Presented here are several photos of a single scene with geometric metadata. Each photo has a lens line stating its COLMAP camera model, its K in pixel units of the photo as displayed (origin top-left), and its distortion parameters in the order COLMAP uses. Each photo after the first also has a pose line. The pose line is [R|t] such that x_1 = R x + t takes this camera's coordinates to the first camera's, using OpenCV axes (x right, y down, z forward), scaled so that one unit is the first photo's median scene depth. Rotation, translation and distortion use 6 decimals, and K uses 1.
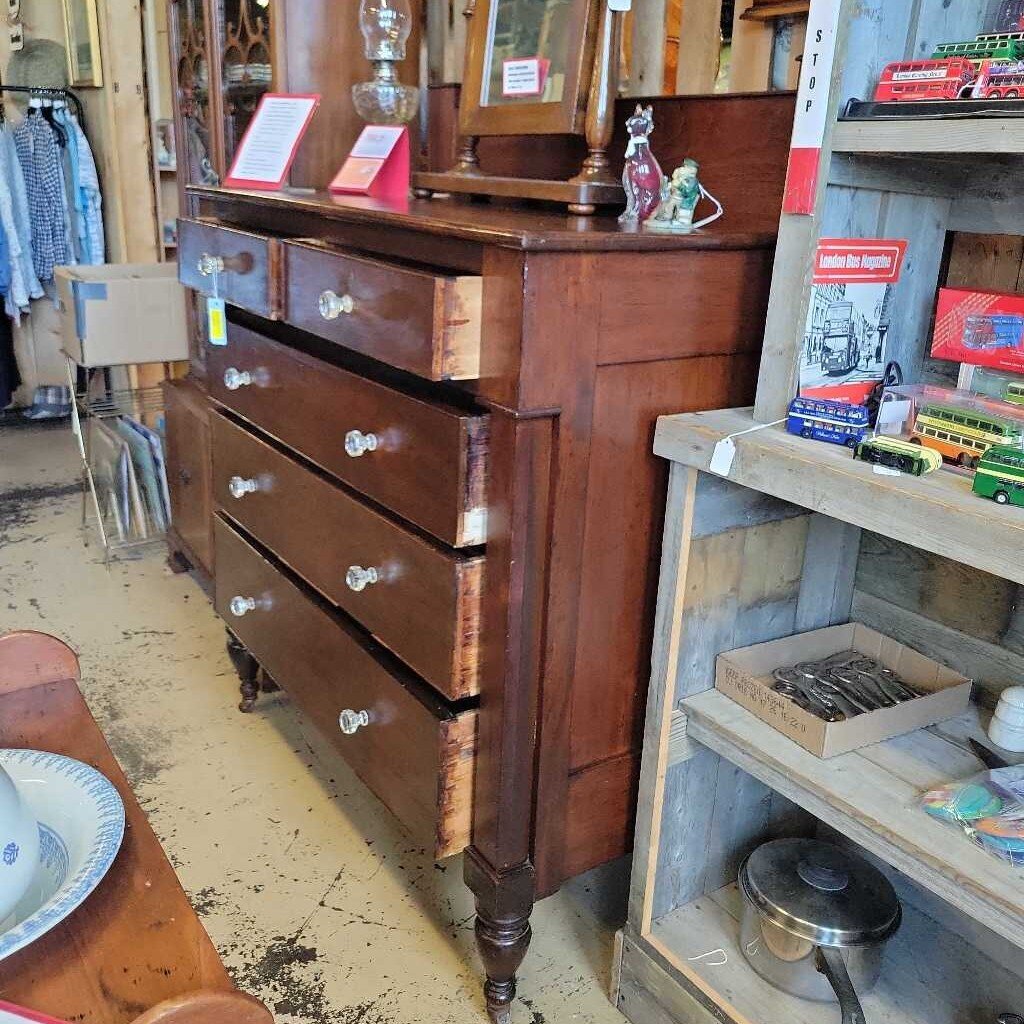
lens RADIAL K [[1029.6, 0, 508.7], [0, 1029.6, 495.1], [0, 0, 1]] dist [0.046777, -0.023459]
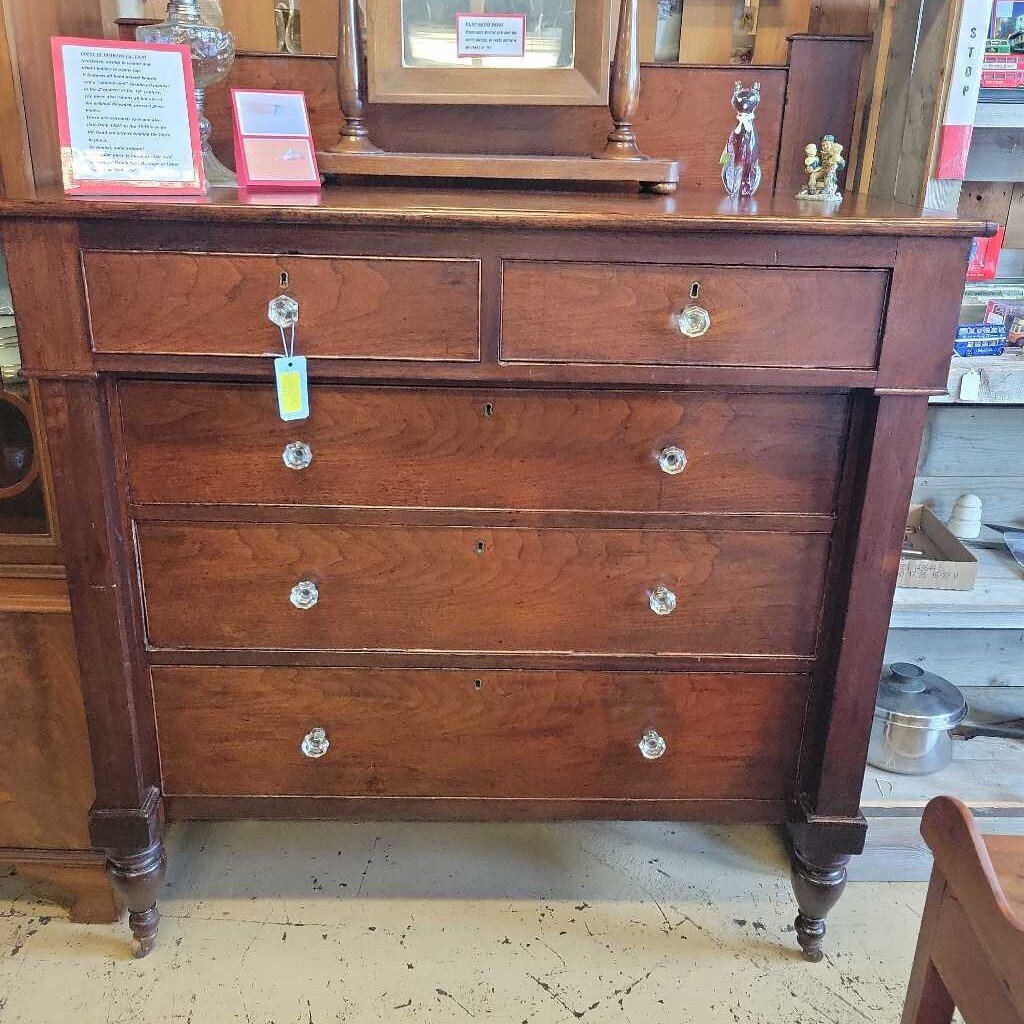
lens RADIAL K [[1029.6, 0, 508.7], [0, 1029.6, 495.1], [0, 0, 1]] dist [0.046777, -0.023459]
pose [[0.543158, -0.323006, 0.775014, -0.781735], [0.257627, 0.942631, 0.212310, -0.229362], [-0.799129, 0.084347, 0.595213, 0.521936]]
